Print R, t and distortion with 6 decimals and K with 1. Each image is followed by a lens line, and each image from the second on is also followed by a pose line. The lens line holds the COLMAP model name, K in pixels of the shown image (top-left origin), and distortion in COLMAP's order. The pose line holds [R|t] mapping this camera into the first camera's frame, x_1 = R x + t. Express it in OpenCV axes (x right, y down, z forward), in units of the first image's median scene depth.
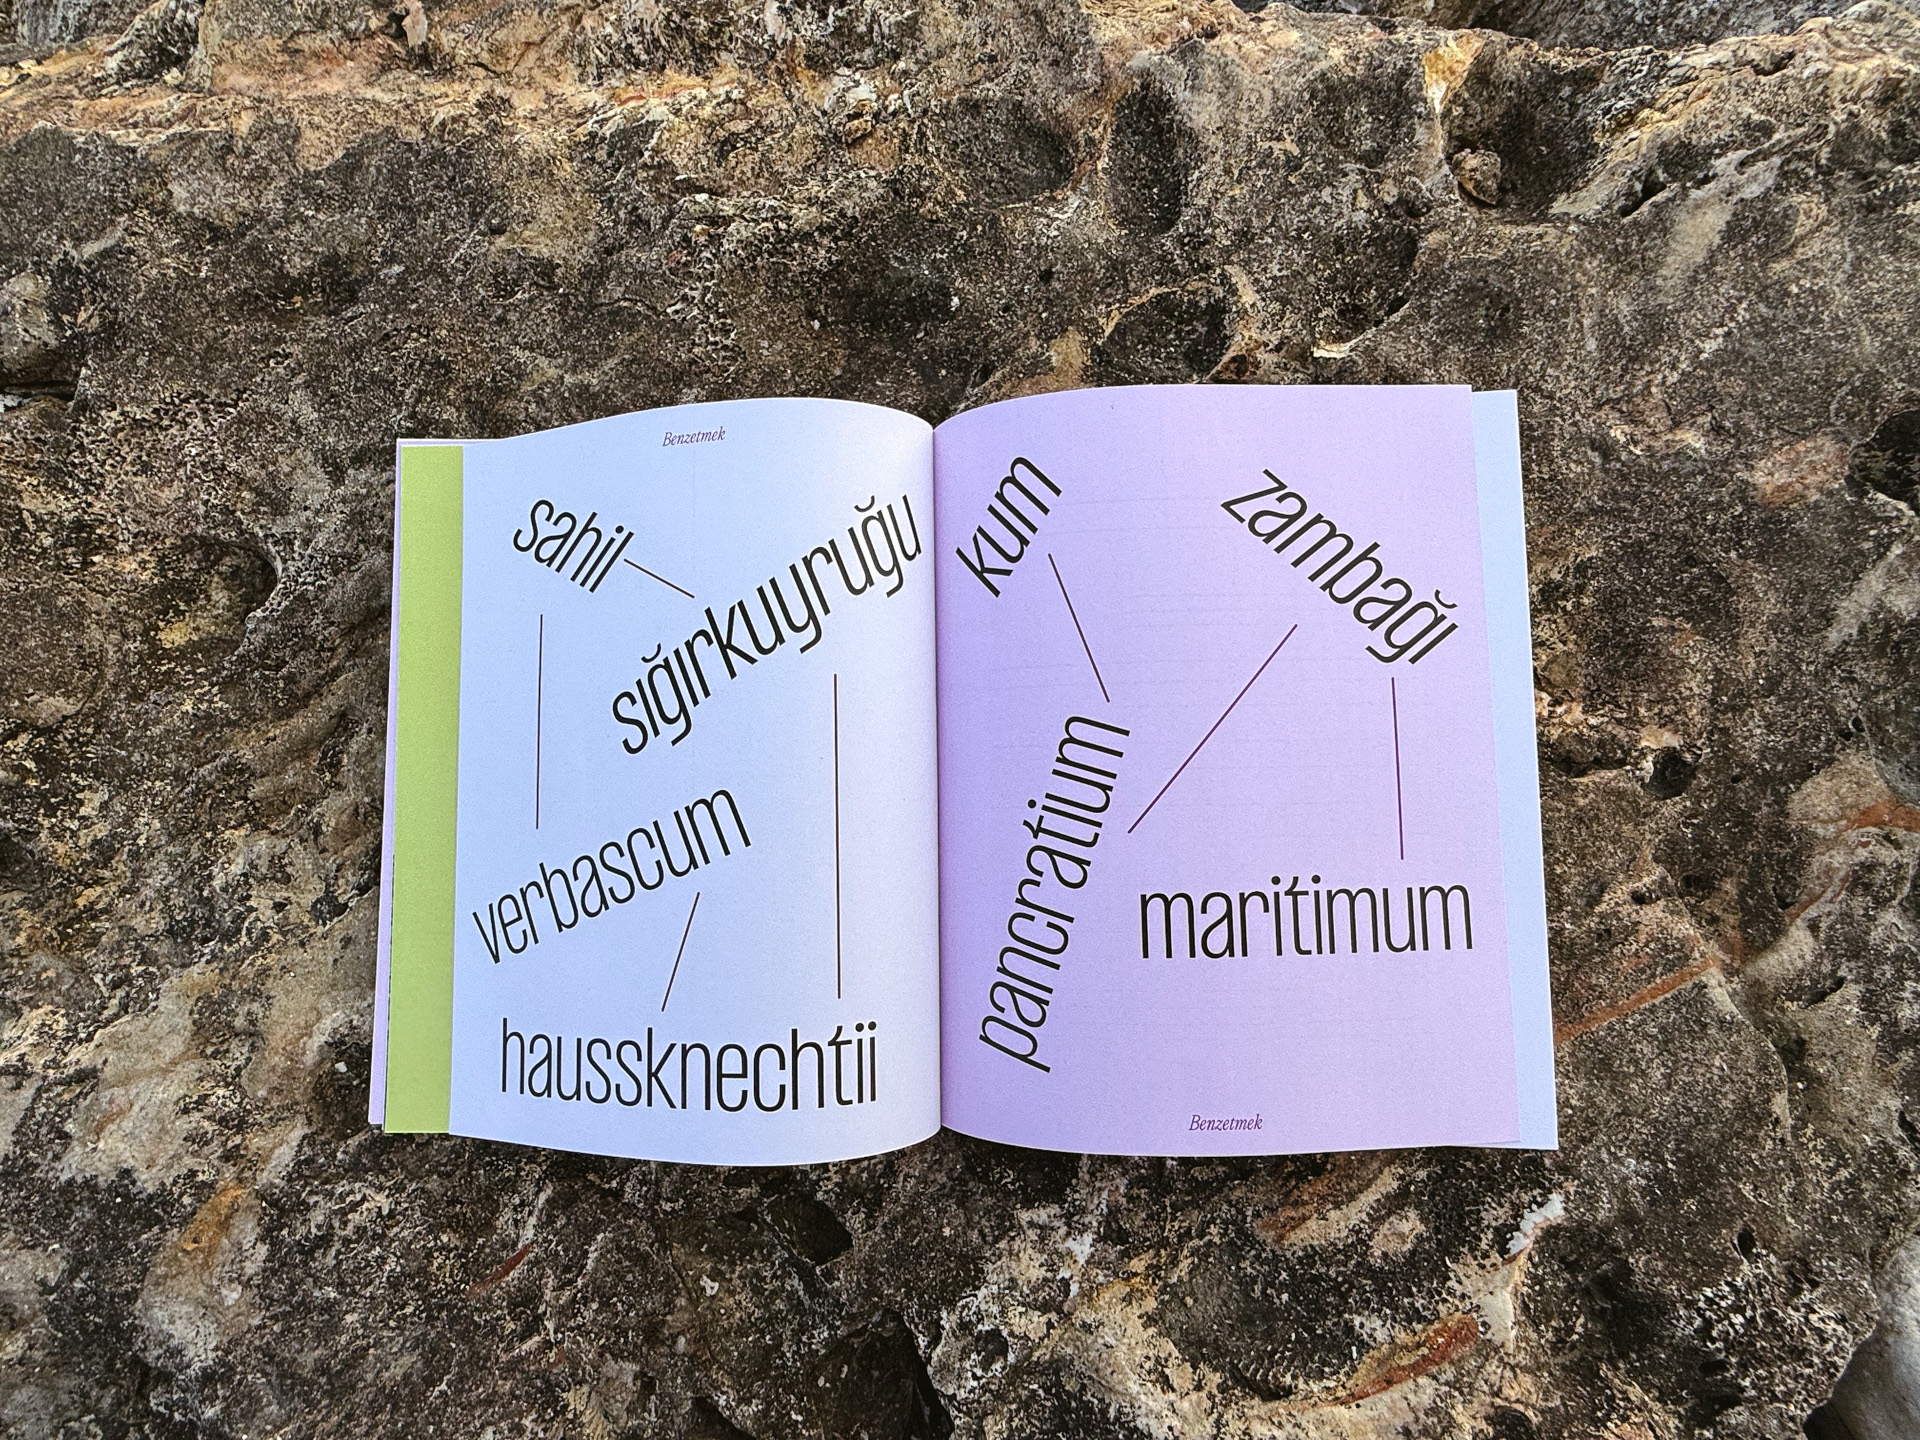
lens RADIAL K [[1007.5, 0, 906.1], [0, 1007.5, 726.7], [0, 0, 1]] dist [-0.002673, 0.000133]
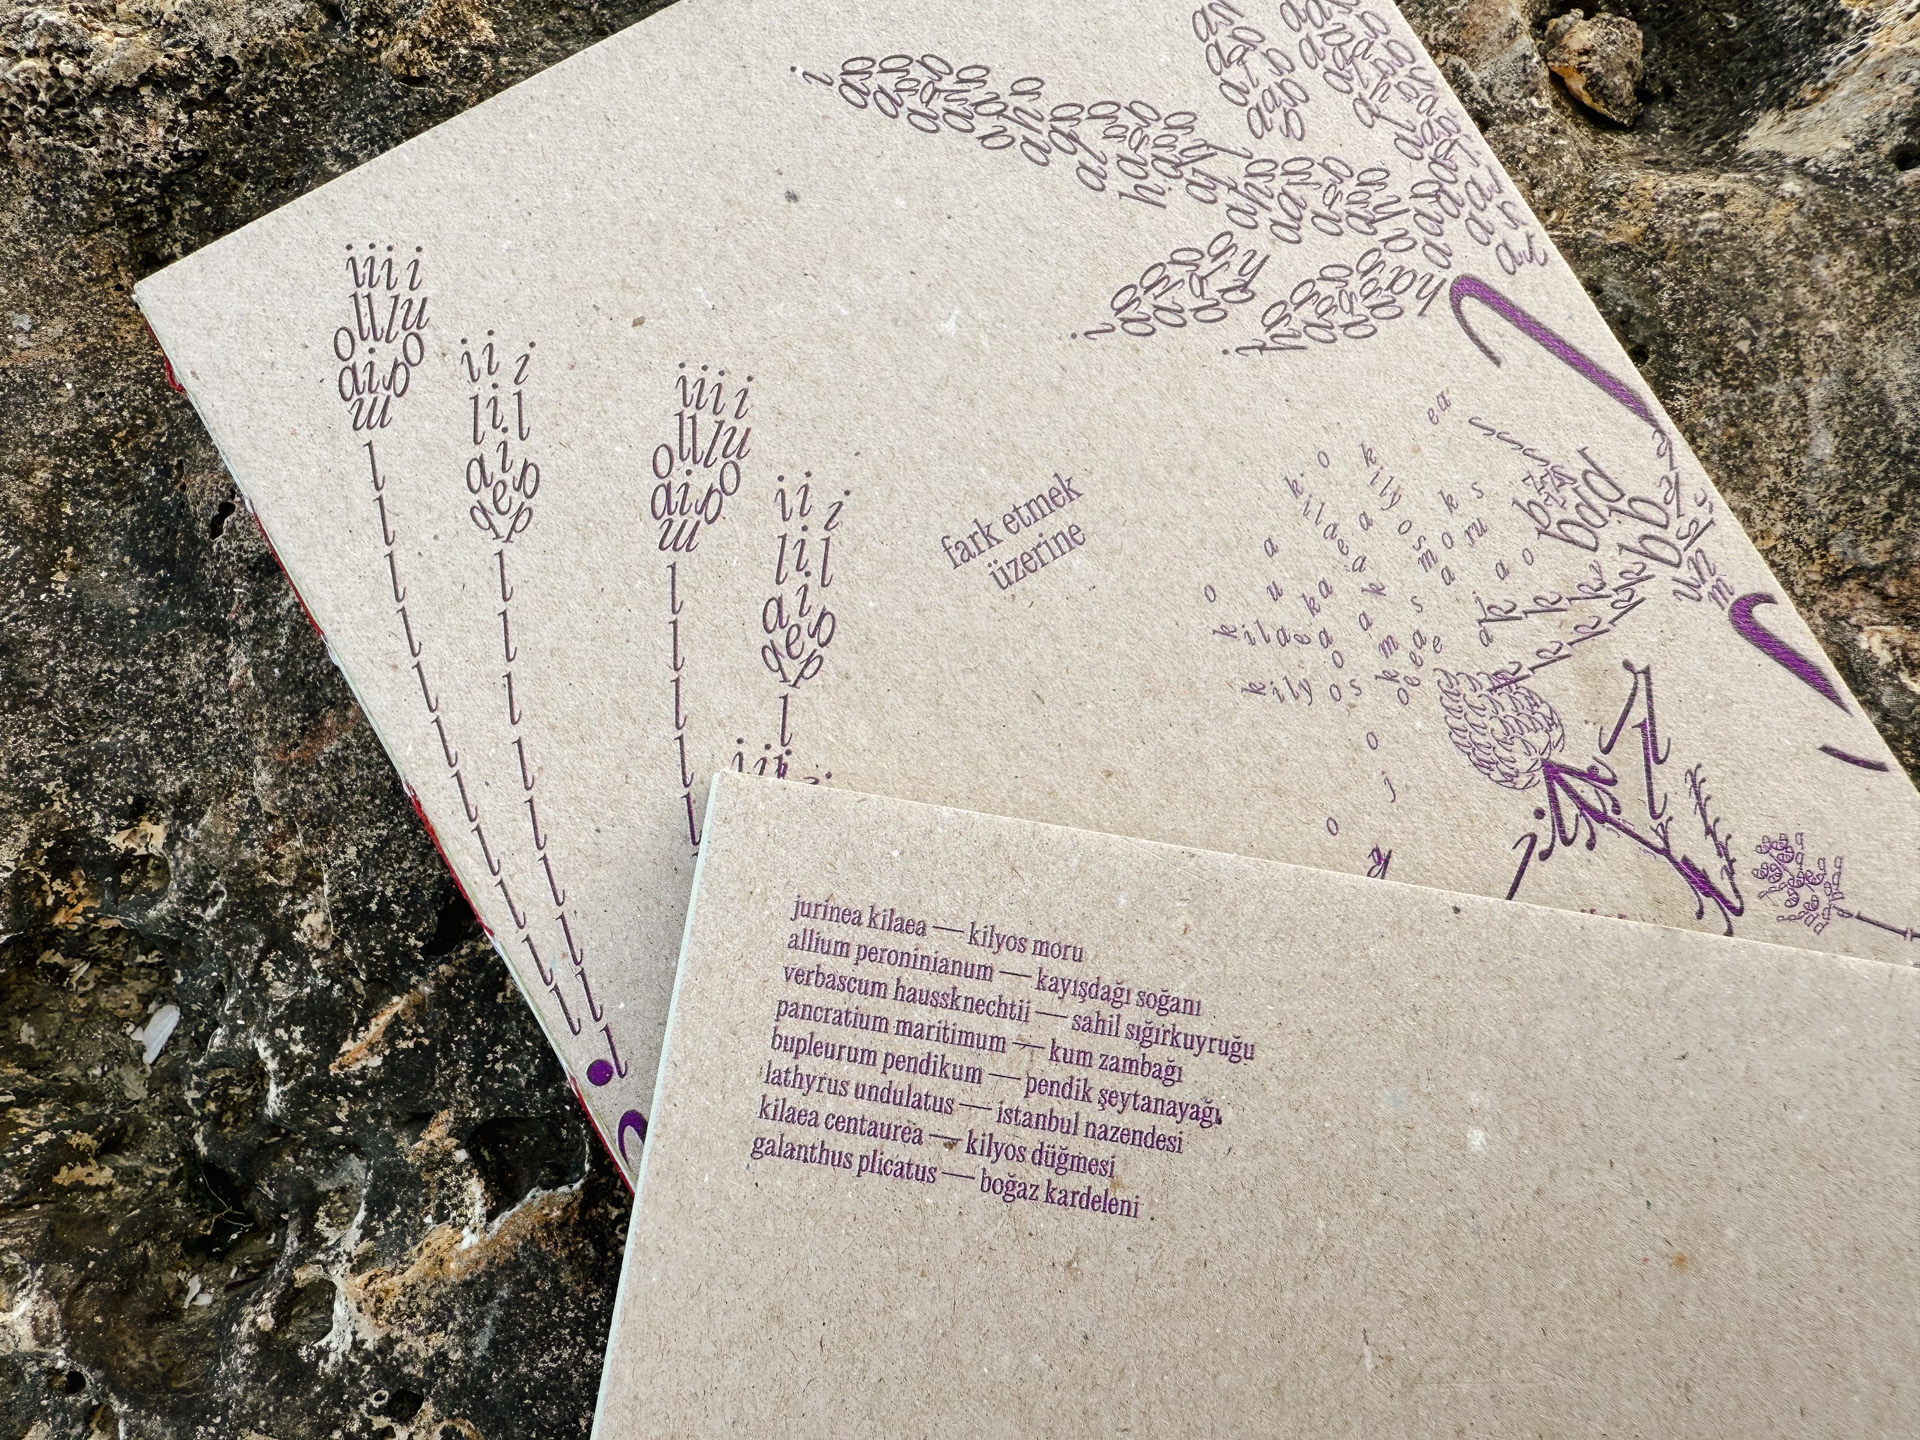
lens RADIAL K [[1363.7, 0, 857.5], [0, 1363.7, 721.6], [0, 0, 1]] dist [-0.003473, 0.004263]
pose [[0.998150, 0.057711, 0.019126, 0.243767], [-0.057046, 0.997804, -0.033672, -0.210141], [-0.021027, 0.032518, 0.999250, 0.401544]]
